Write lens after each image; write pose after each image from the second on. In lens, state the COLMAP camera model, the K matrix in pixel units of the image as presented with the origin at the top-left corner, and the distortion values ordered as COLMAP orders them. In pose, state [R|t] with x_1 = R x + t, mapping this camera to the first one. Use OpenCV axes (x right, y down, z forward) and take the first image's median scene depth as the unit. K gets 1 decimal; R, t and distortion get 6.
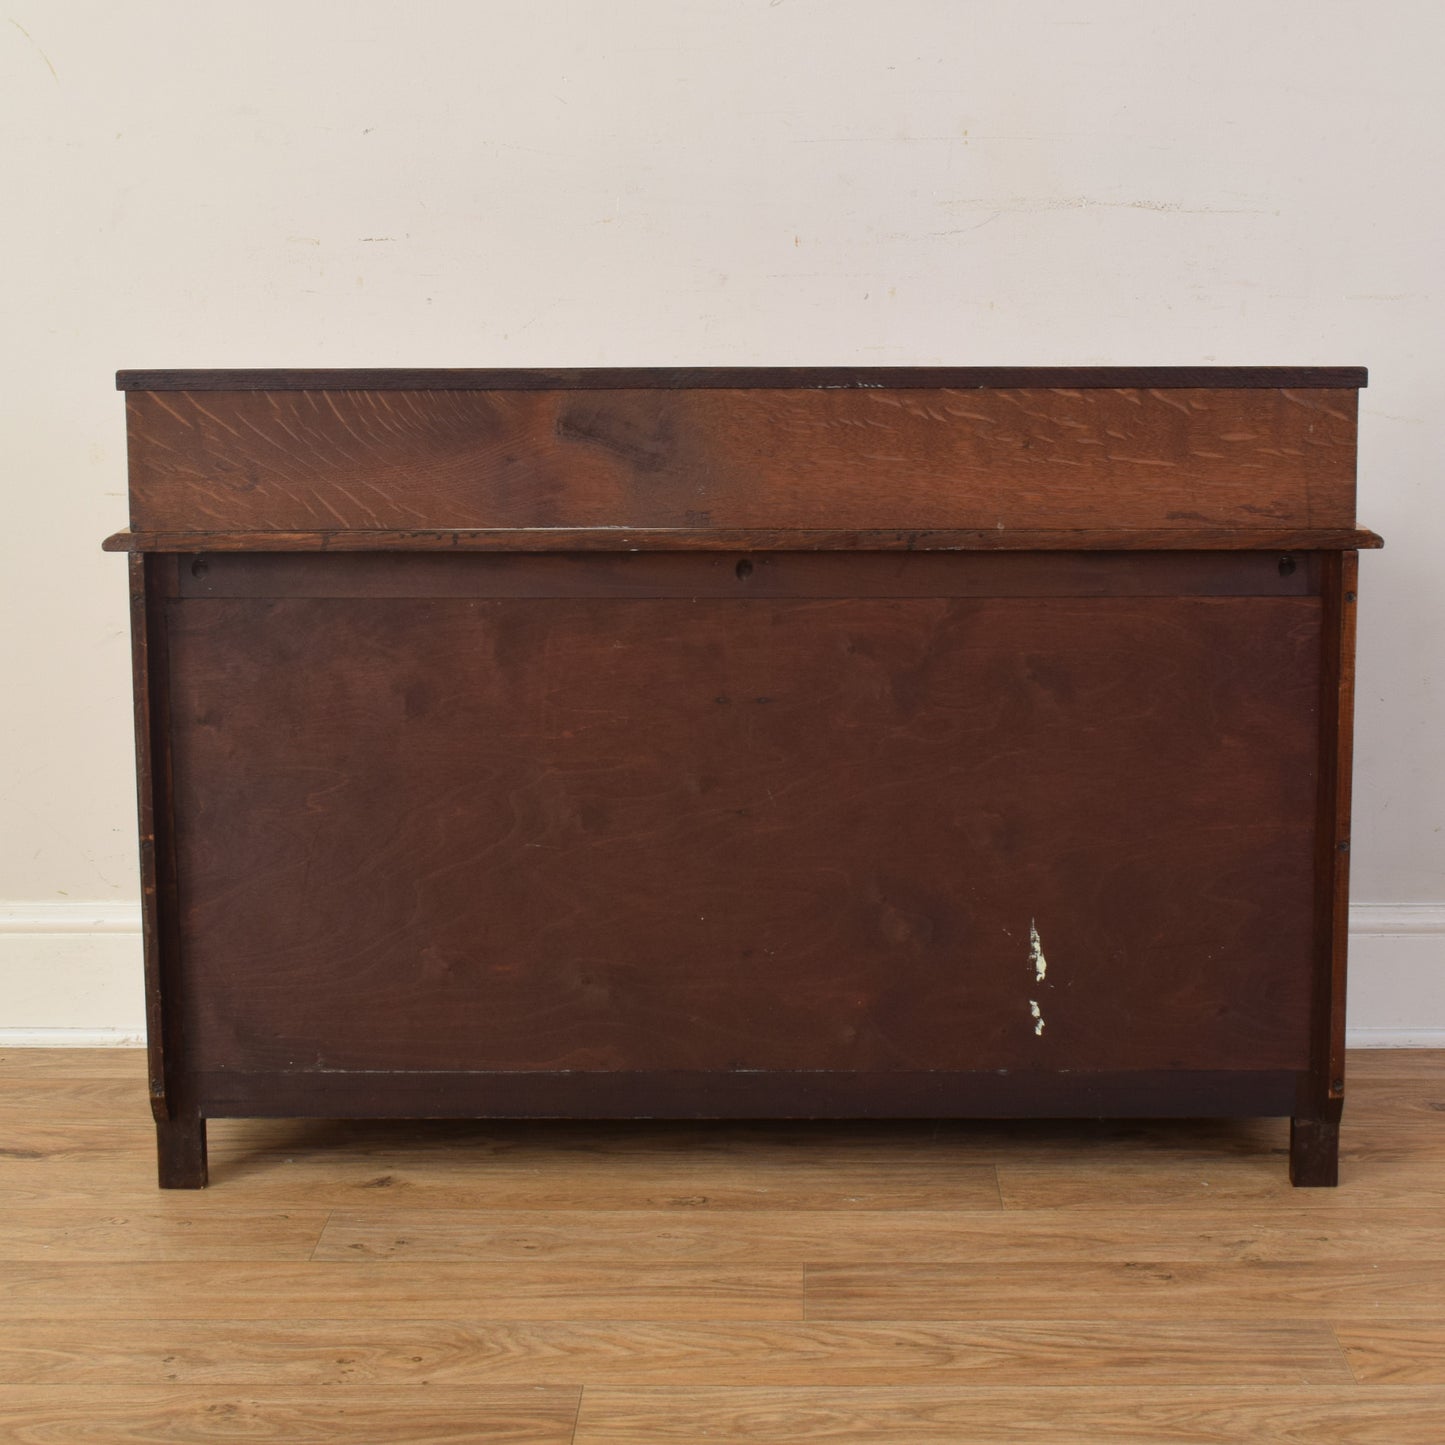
lens RADIAL K [[2965.0, 0, 729.5], [0, 2965.0, 725.0], [0, 0, 1]] dist [-0.037778, 0.000000]
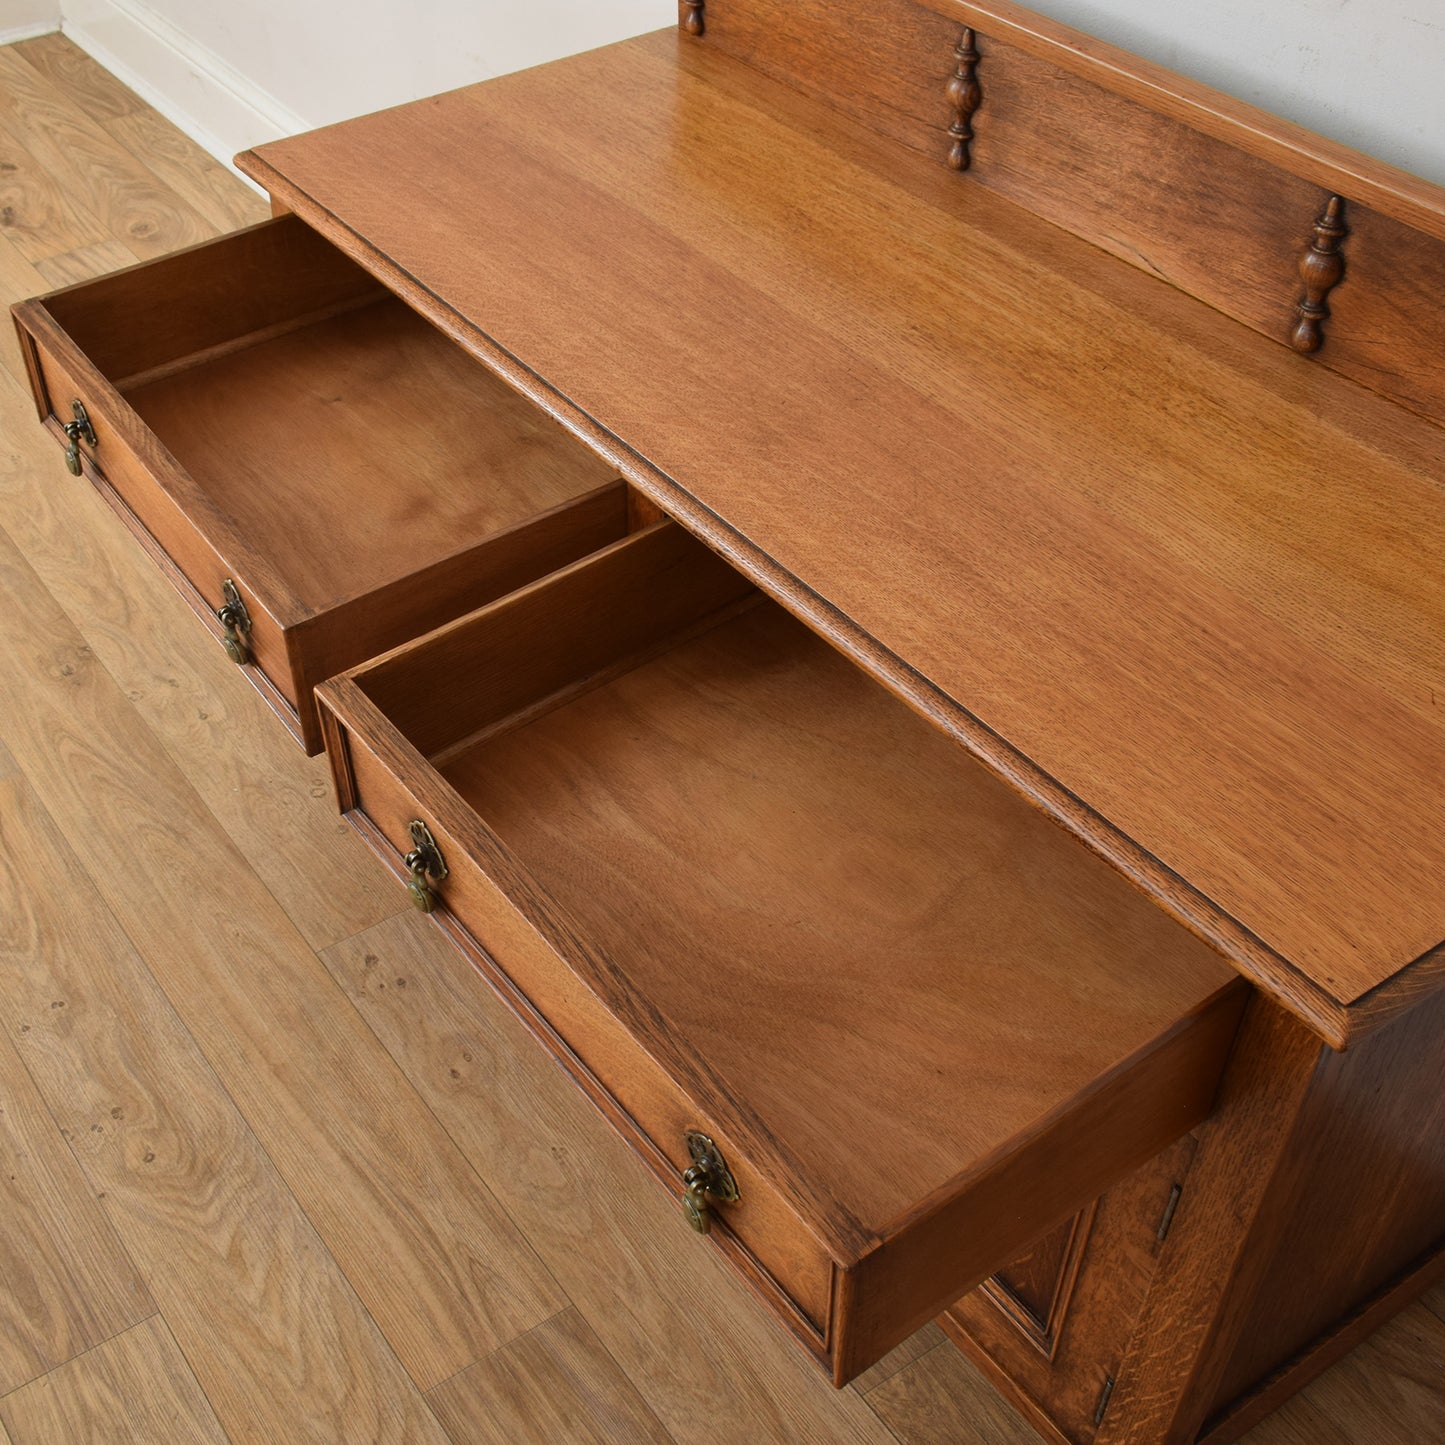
lens RADIAL K [[1842.4, 0, 577.4], [0, 1842.4, 723.0], [0, 0, 1]] dist [-0.021545, 0.000000]
pose [[0.568059, 0.543445, -0.618042, 0.278199], [-0.129769, 0.800727, 0.584805, -0.286648], [0.812692, -0.252001, 0.525383, 0.776474]]
